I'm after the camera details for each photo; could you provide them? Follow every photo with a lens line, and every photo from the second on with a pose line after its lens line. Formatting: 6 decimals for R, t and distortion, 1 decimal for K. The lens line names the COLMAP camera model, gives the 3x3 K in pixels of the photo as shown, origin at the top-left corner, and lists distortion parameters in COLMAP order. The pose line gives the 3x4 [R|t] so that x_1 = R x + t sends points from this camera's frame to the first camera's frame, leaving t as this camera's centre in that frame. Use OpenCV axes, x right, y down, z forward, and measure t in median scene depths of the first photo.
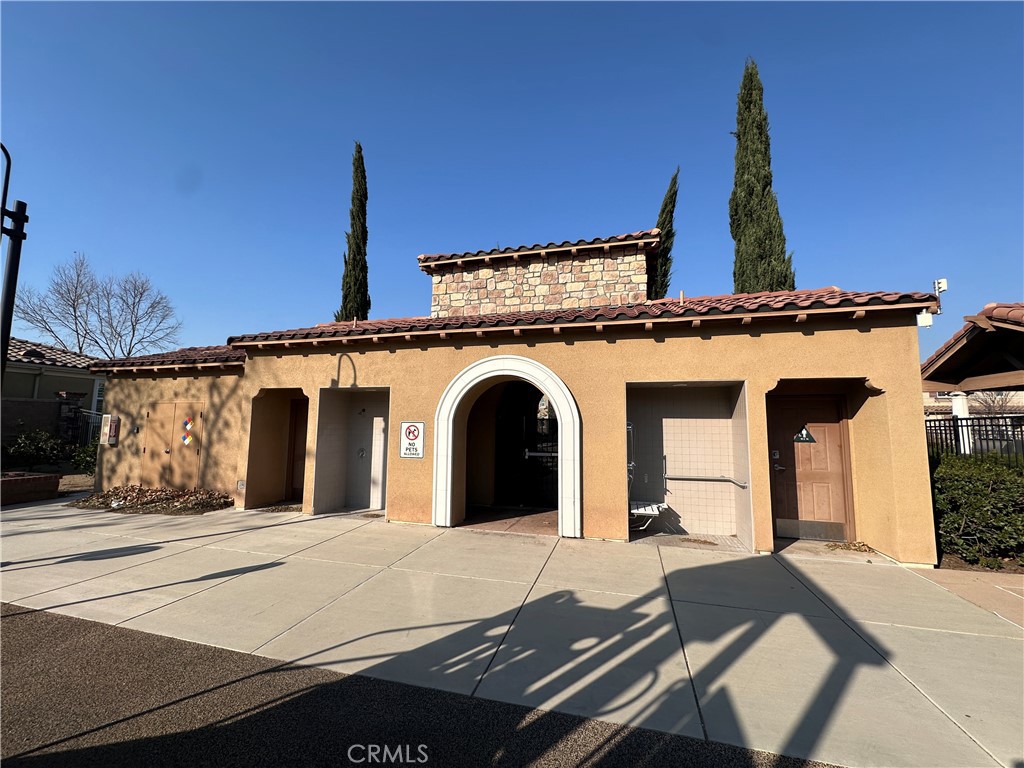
lens RADIAL K [[409.0, 0, 513.1], [0, 409.0, 384.2], [0, 0, 1]] dist [-0.000322, 0.000345]
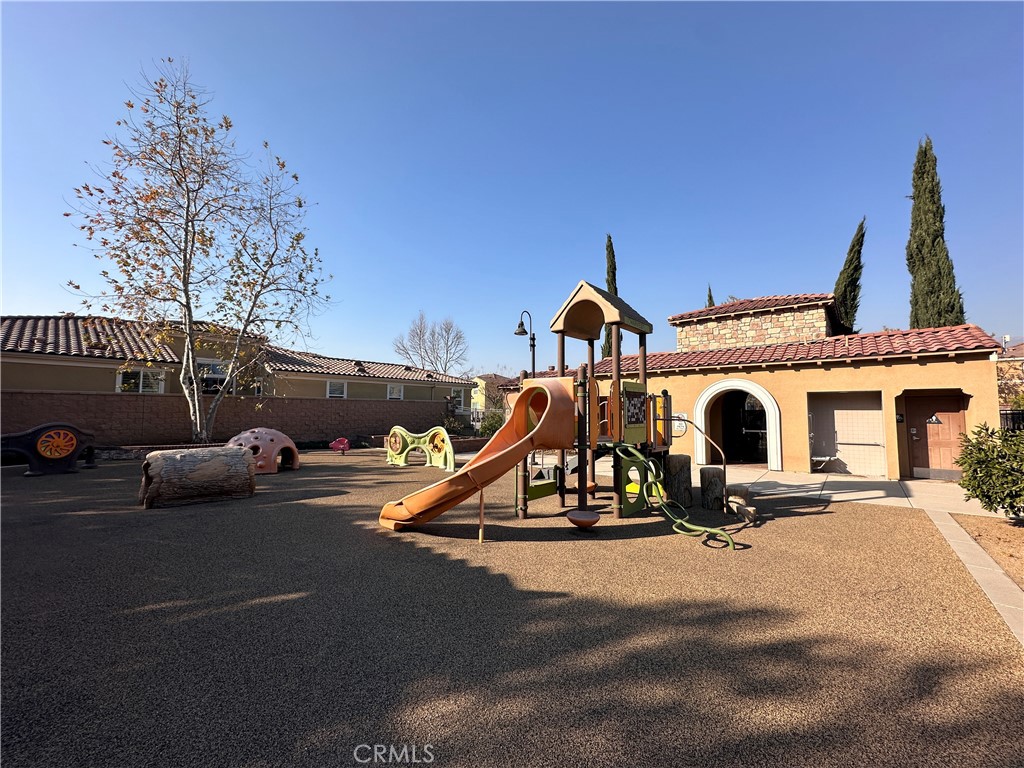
lens RADIAL K [[409.0, 0, 512.1], [0, 409.0, 385.6], [0, 0, 1]] dist [-0.000322, 0.000345]
pose [[0.910348, -0.032134, -0.412595, -0.139081], [0.046446, 0.998615, 0.024704, -0.106575], [0.411229, -0.041652, 0.910580, -0.959983]]
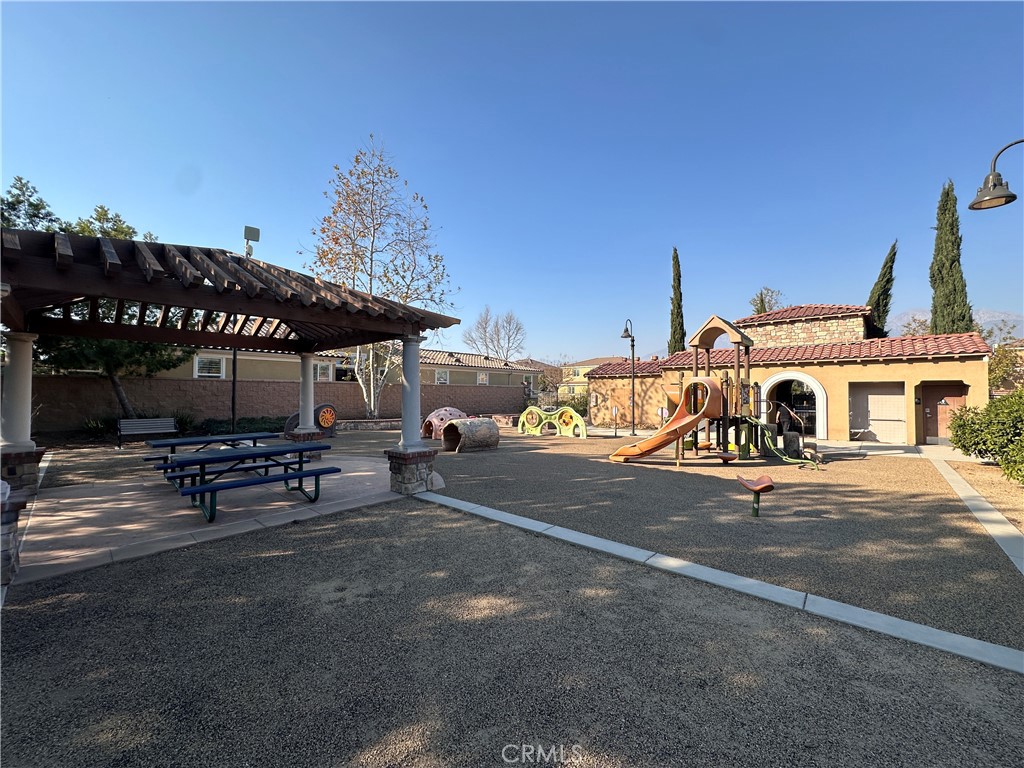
lens RADIAL K [[409.0, 0, 513.2], [0, 409.0, 385.7], [0, 0, 1]] dist [-0.000322, 0.000345]
pose [[0.896087, -0.014300, -0.443648, -0.350663], [0.048012, 0.996739, 0.064848, -0.183399], [0.441274, -0.079410, 0.893852, -1.657665]]
